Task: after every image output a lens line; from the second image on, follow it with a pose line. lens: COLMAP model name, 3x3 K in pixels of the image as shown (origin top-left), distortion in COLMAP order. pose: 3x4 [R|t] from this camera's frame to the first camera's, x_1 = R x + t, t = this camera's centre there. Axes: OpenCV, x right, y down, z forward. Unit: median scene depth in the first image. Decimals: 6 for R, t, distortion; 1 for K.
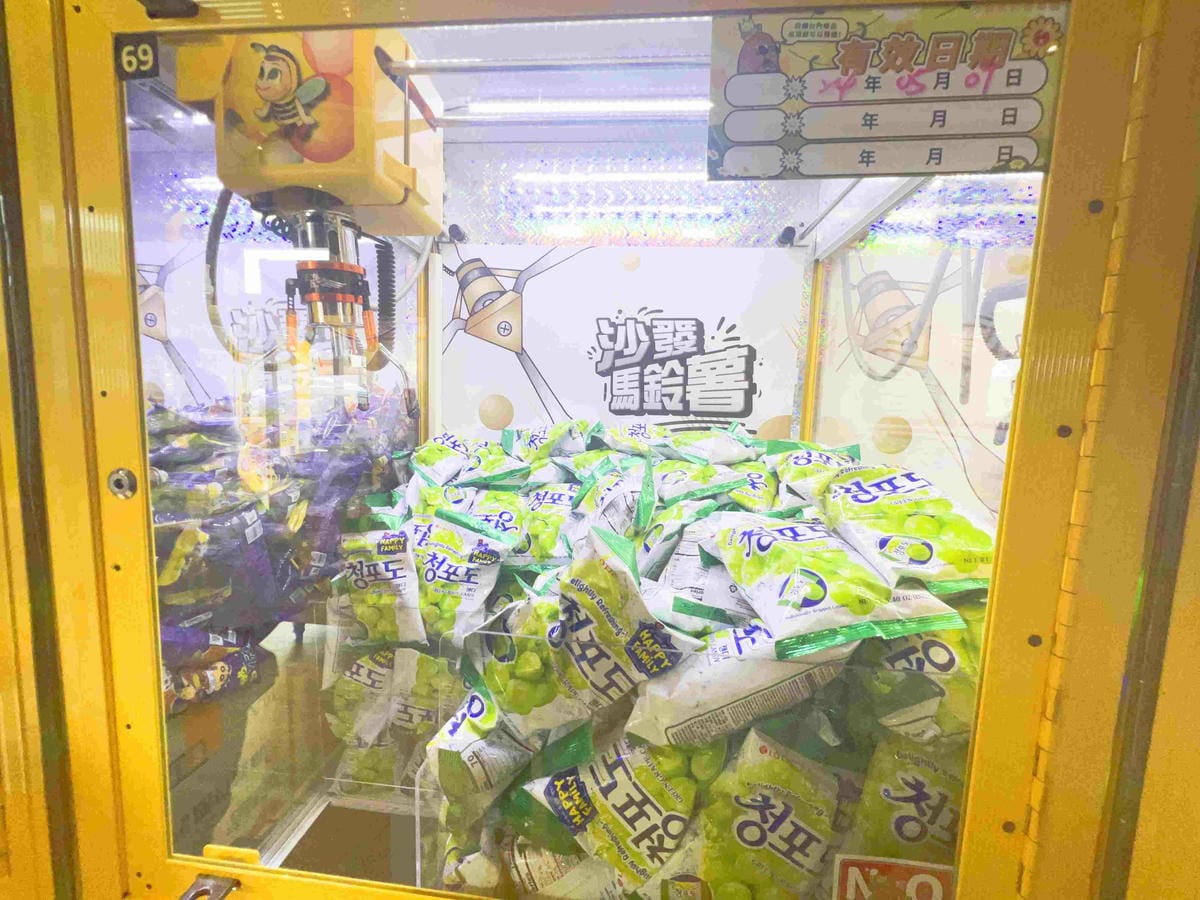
lens RADIAL K [[484.0, 0, 596.1], [0, 484.0, 442.0], [0, 0, 1]] dist [-0.002080, -0.000038]
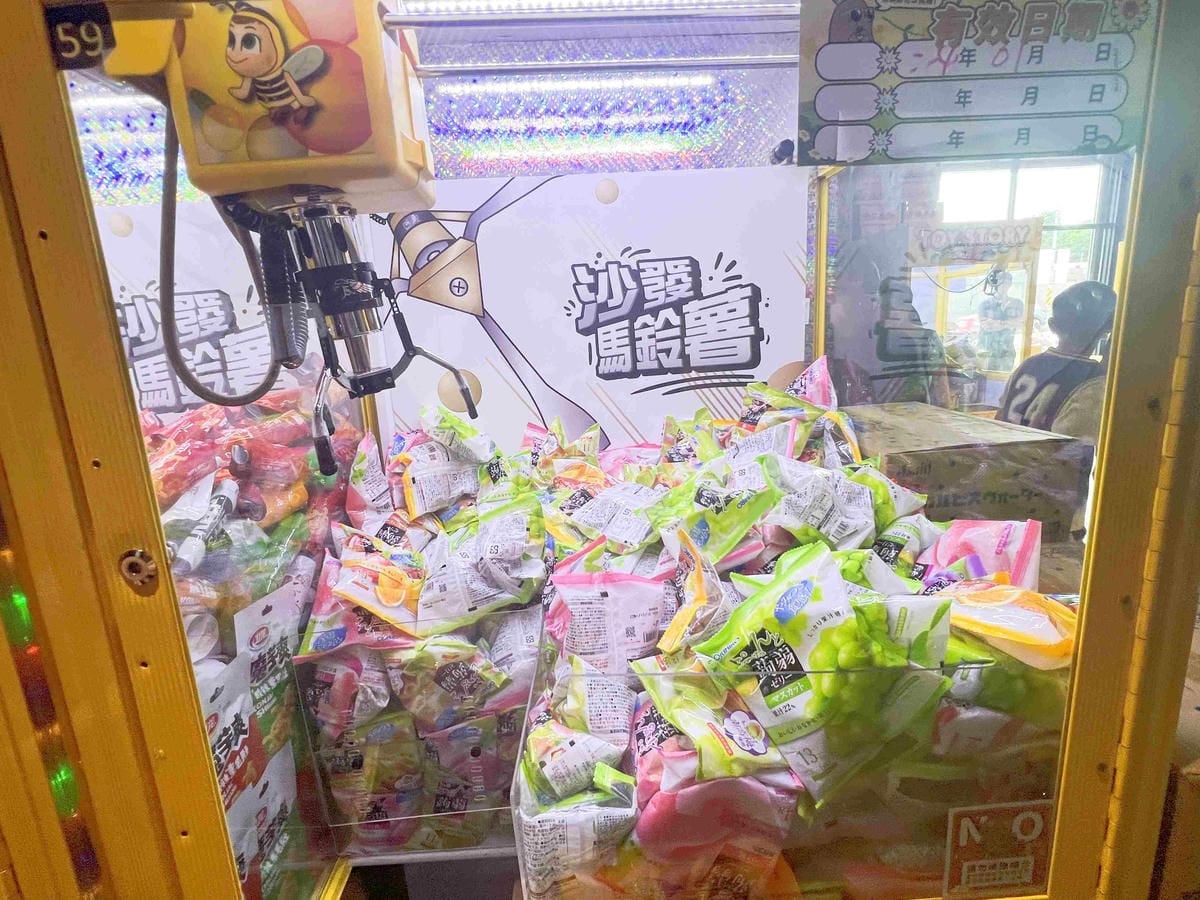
lens RADIAL K [[600.3, 0, 600.0], [0, 600.3, 450.0], [0, 0, 1]] dist [-0.004268, 0.000165]
pose [[0.984295, -0.118992, 0.130400, -0.122399], [0.103394, 0.987315, 0.120497, -0.064001], [-0.143084, -0.105122, 0.984112, -0.041455]]
